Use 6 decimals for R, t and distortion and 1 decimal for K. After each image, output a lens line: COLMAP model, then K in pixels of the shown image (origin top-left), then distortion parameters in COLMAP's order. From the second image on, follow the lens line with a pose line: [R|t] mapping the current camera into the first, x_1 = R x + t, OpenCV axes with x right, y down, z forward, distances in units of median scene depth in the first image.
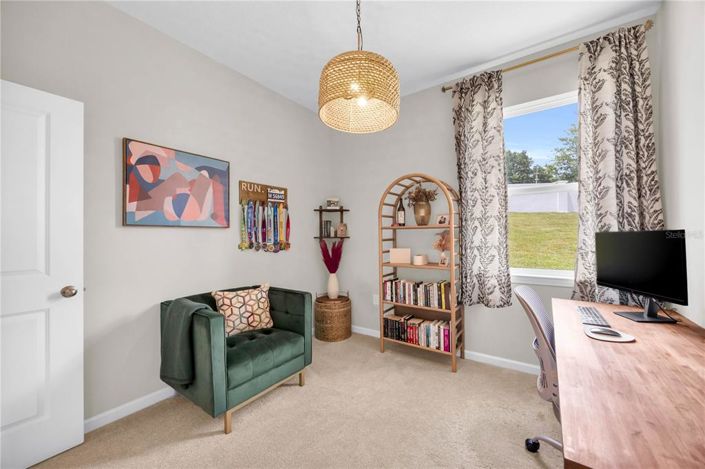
lens RADIAL K [[276.9, 0, 357.0], [0, 276.9, 236.2], [0, 0, 1]] dist [0.015943, 0.000096]
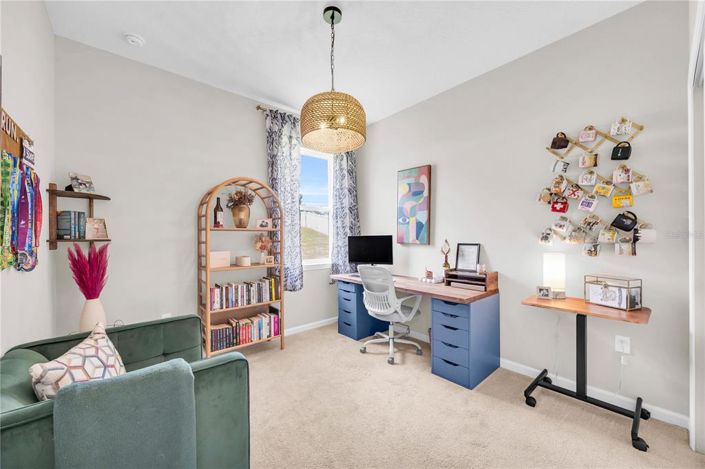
lens RADIAL K [[276.9, 0, 357.0], [0, 276.9, 236.2], [0, 0, 1]] dist [0.015943, 0.000096]
pose [[0.238086, 0.008275, 0.971209, -0.709620], [0.002038, 0.999957, -0.009019, 0.003055], [-0.971242, 0.004126, 0.238059, 0.363067]]
